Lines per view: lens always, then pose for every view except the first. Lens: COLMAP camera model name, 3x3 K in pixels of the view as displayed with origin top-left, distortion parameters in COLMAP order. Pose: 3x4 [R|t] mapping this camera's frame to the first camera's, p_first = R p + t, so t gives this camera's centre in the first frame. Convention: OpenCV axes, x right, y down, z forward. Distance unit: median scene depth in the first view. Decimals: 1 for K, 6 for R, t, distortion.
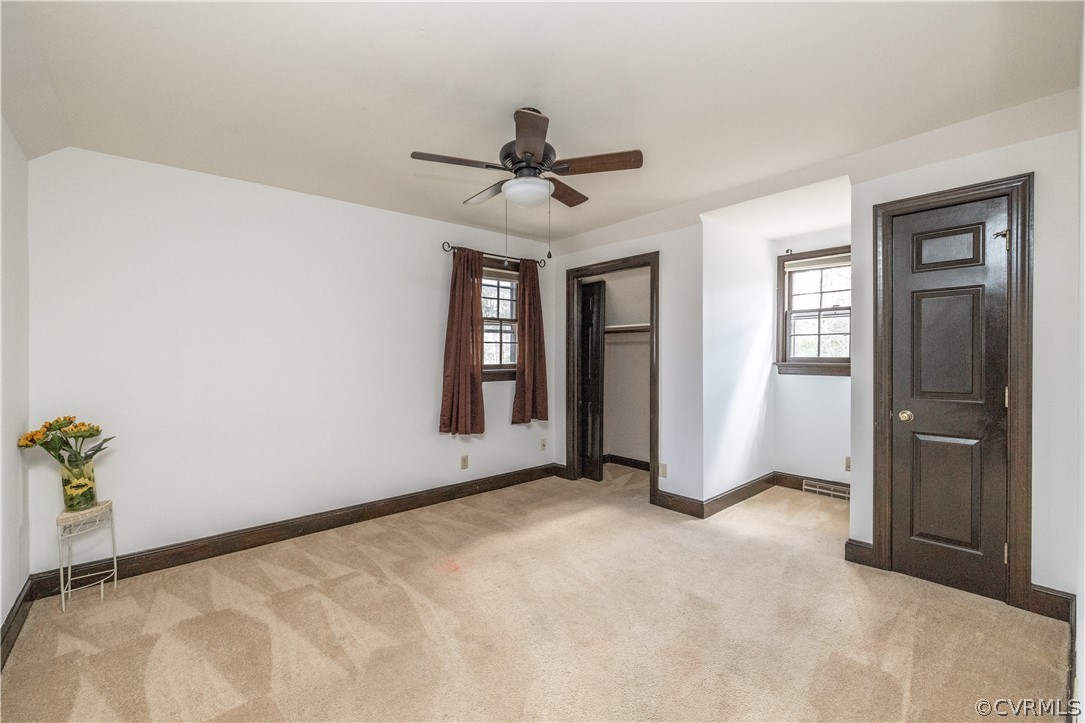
lens RADIAL K [[466.7, 0, 541.1], [0, 466.7, 357.0], [0, 0, 1]] dist [-0.000298, 0.000042]
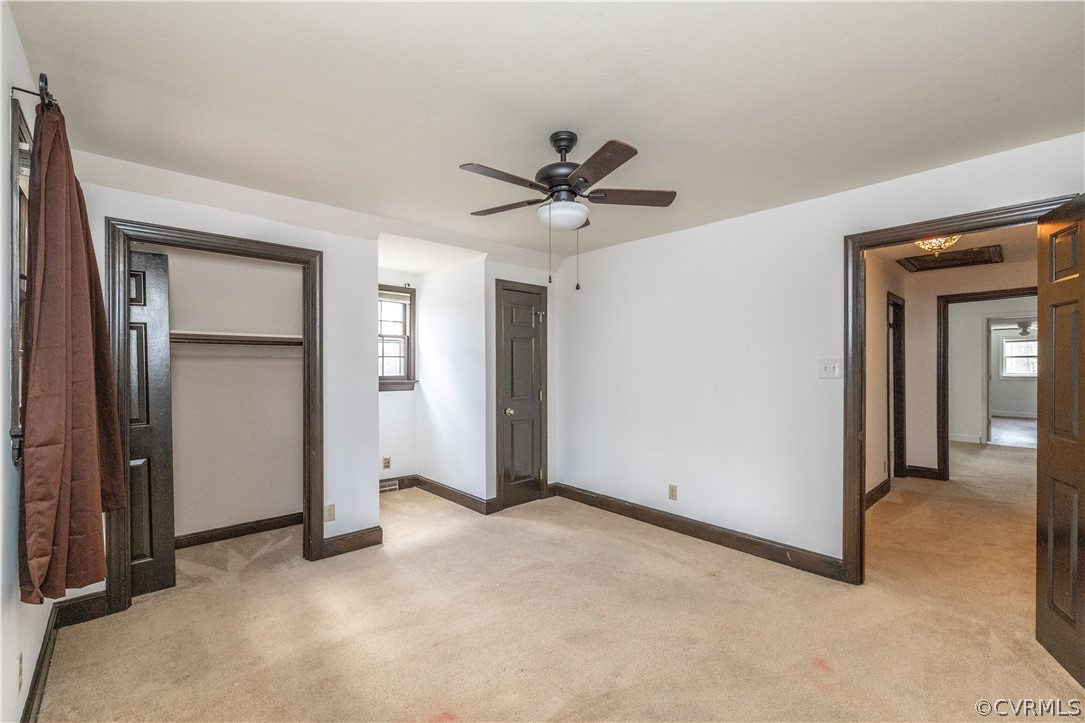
lens RADIAL K [[458.1, 0, 549.5], [0, 458.1, 364.3], [0, 0, 1]] dist [-0.002359, 0.000051]
pose [[-0.036843, 0.009824, 0.999273, -0.598228], [0.007944, 0.999923, -0.009538, -0.015775], [-0.999290, 0.007586, -0.036918, 0.645454]]
